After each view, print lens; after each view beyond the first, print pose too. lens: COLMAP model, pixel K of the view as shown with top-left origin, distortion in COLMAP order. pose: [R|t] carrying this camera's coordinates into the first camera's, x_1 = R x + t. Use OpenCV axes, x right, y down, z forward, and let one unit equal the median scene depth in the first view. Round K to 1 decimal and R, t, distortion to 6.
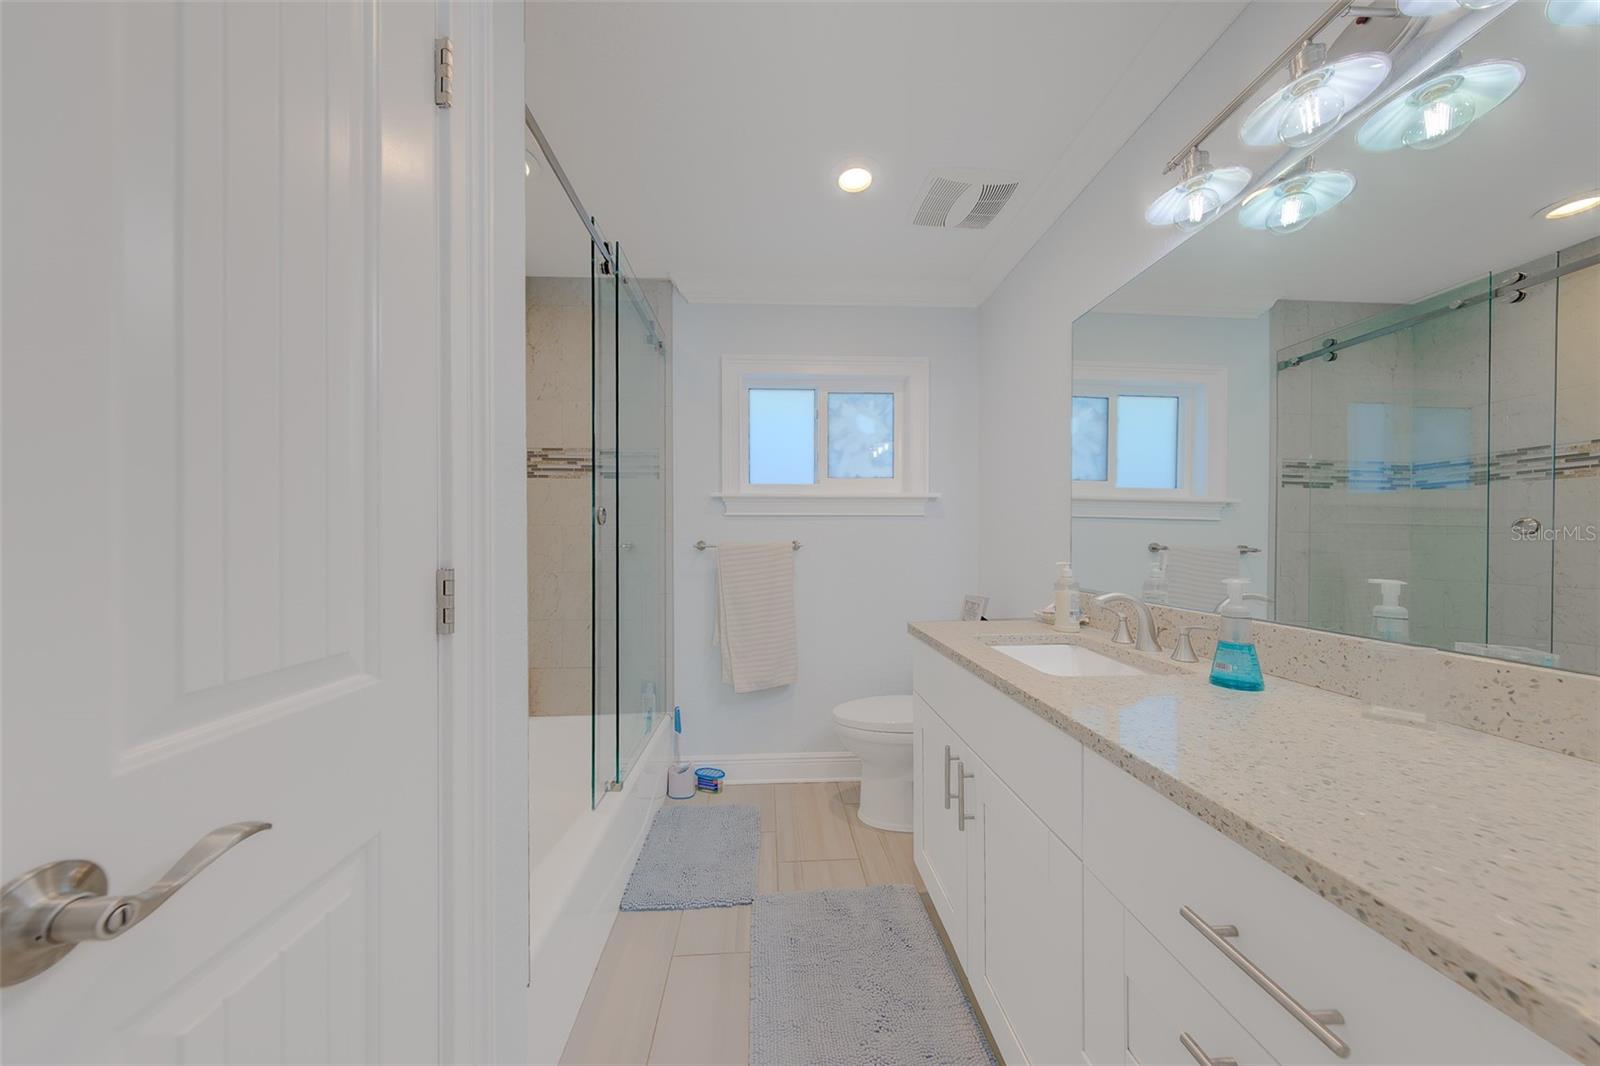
lens RADIAL K [[508.6, 0, 800.0], [0, 508.6, 533.0], [0, 0, 1]] dist [0.001522, -0.000008]
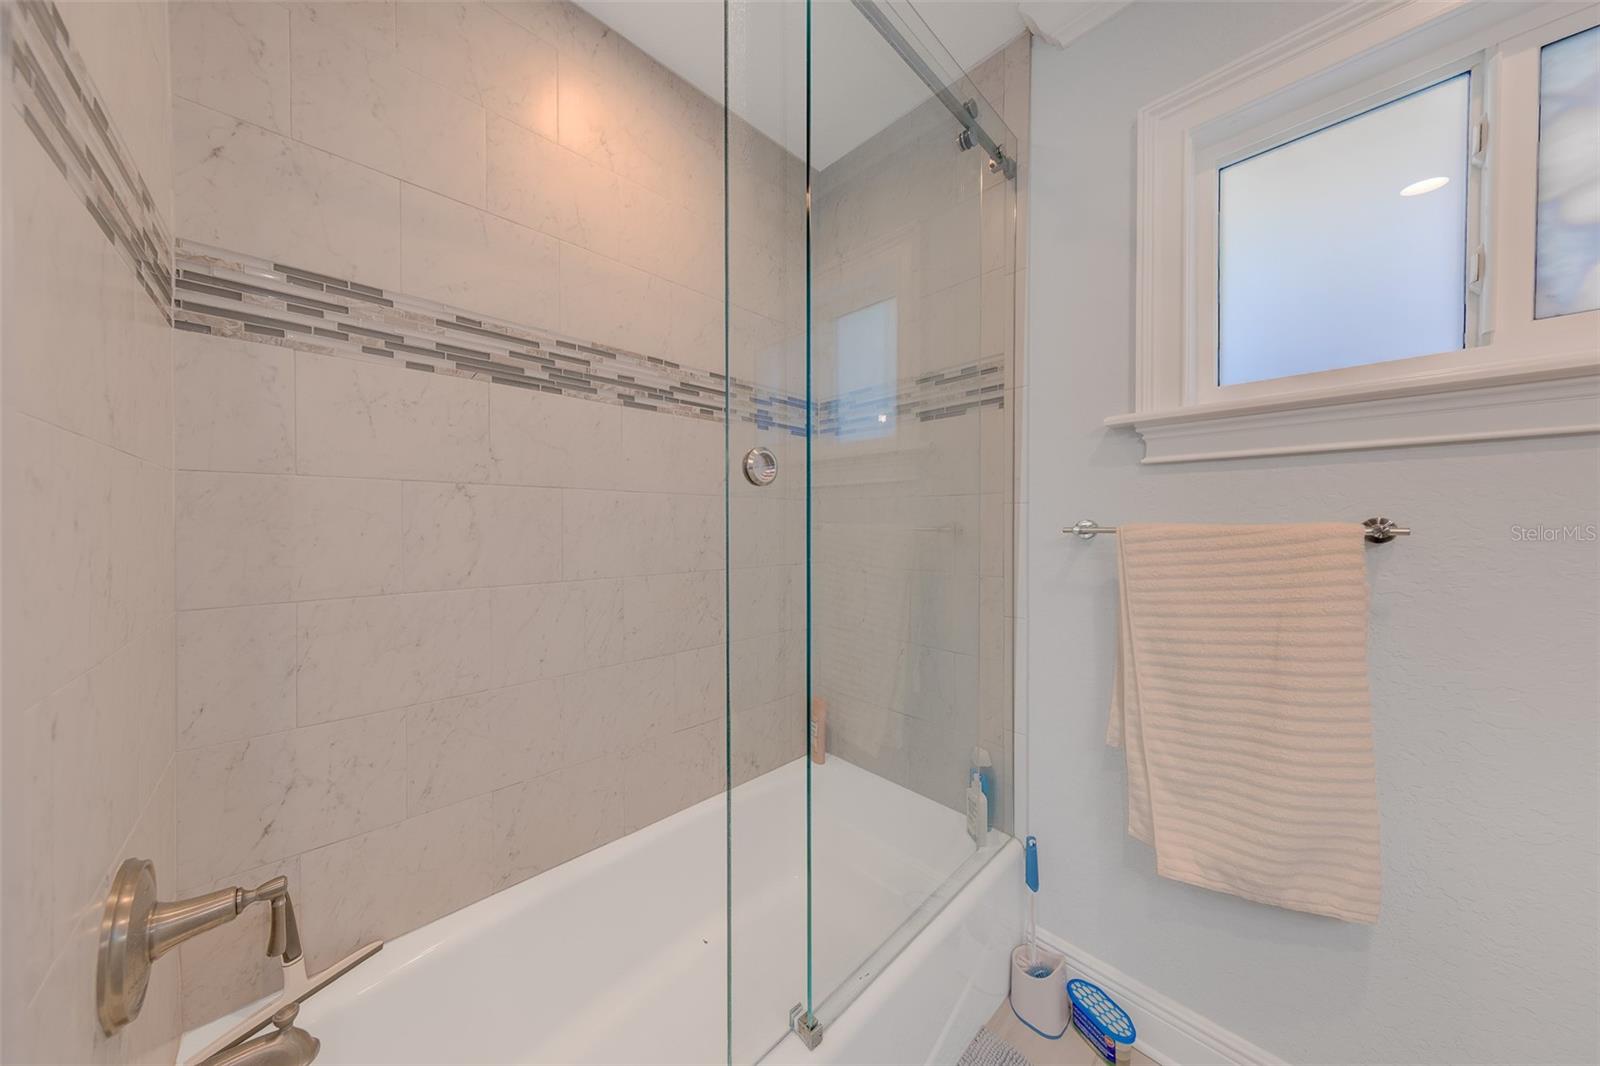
lens RADIAL K [[511.5, 0, 795.7], [0, 511.5, 530.5], [0, 0, 1]] dist [0.008207, -0.002415]
pose [[0.656515, 0.009896, -0.754248, -0.004722], [0.014166, 0.999576, 0.025445, 0.009645], [0.754180, -0.027390, 0.656096, 0.503034]]
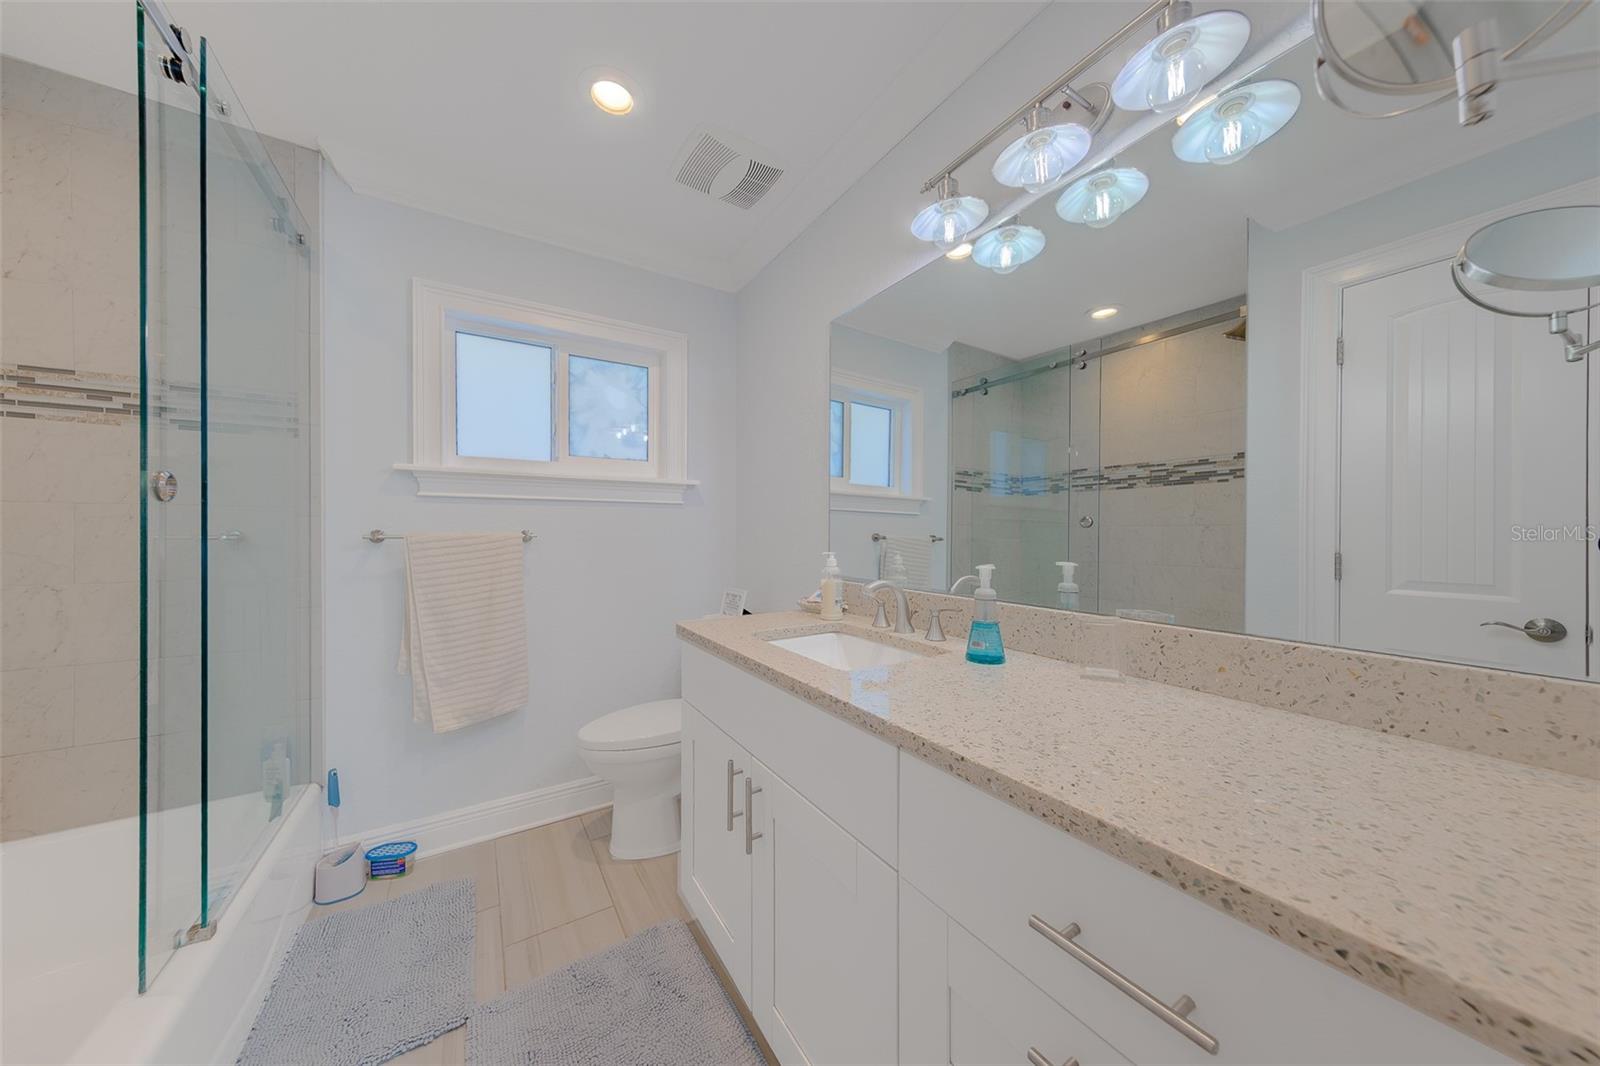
lens RADIAL K [[511.5, 0, 795.7], [0, 511.5, 530.5], [0, 0, 1]] dist [0.008207, -0.002415]
pose [[0.879363, 0.002978, 0.476142, -0.021770], [-0.009726, 0.999884, 0.011710, 0.001913], [-0.476052, -0.014928, 0.879290, 0.090086]]
